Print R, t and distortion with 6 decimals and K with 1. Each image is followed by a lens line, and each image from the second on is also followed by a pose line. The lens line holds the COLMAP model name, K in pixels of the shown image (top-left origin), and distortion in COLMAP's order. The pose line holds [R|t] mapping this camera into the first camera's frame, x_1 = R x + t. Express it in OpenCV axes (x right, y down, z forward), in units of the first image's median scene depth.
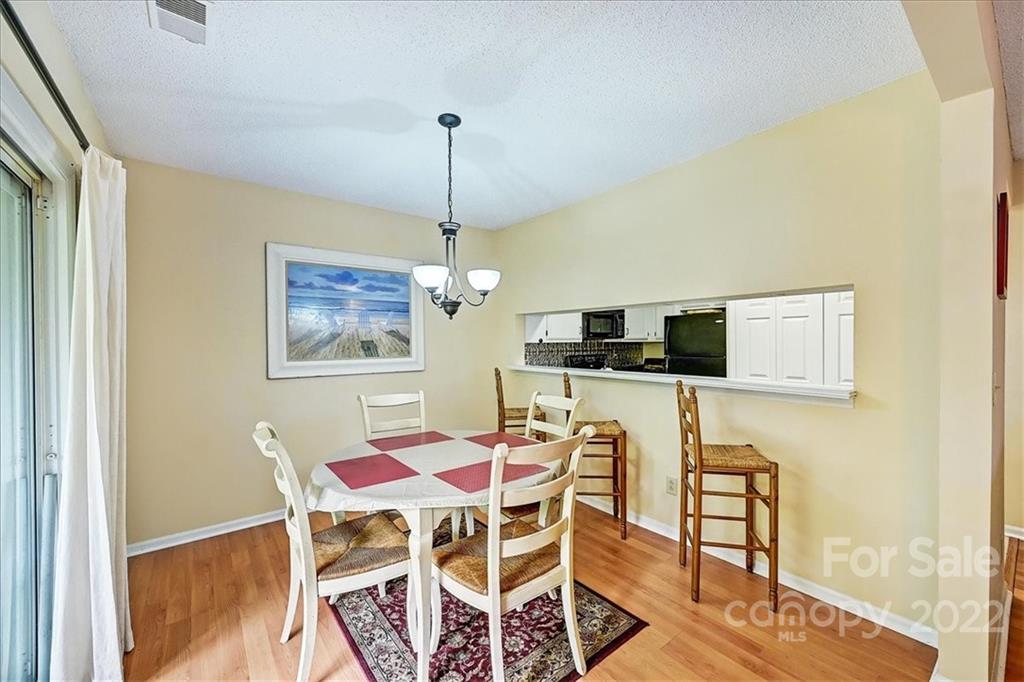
lens RADIAL K [[398.2, 0, 506.2], [0, 398.2, 344.1], [0, 0, 1]] dist [-0.000776, -0.000100]
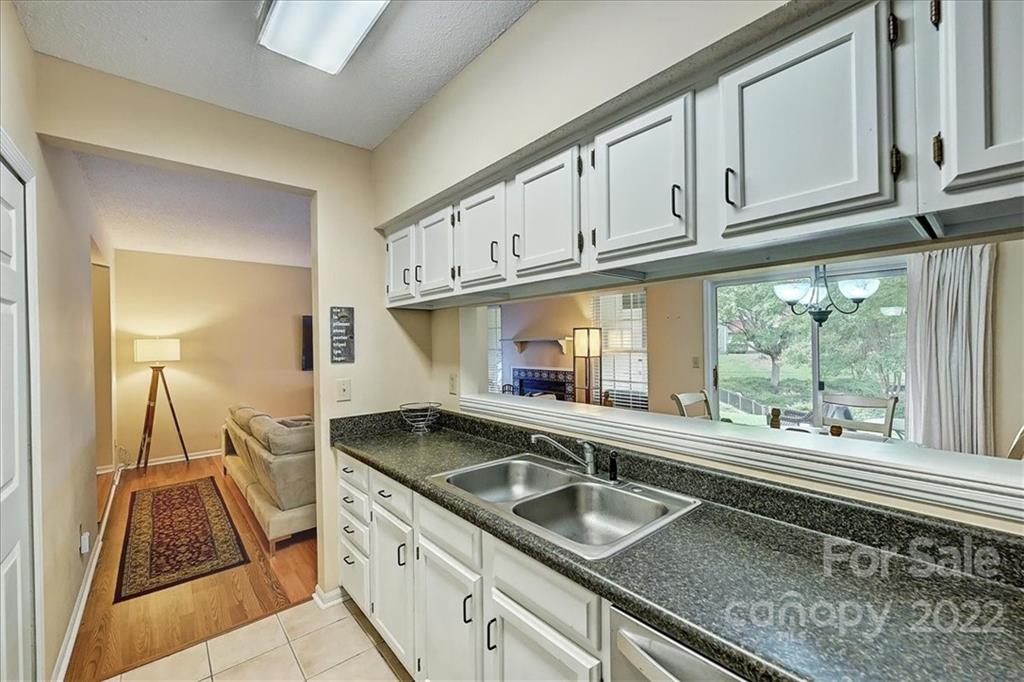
lens RADIAL K [[420.2, 0, 512.0], [0, 420.2, 341.0], [0, 0, 1]] dist [-0.002961, -0.000191]
pose [[-0.998297, 0.023524, -0.053389, 0.755141], [0.023420, 0.999722, 0.002570, -0.045363], [0.053434, 0.001315, -0.998570, 2.032422]]
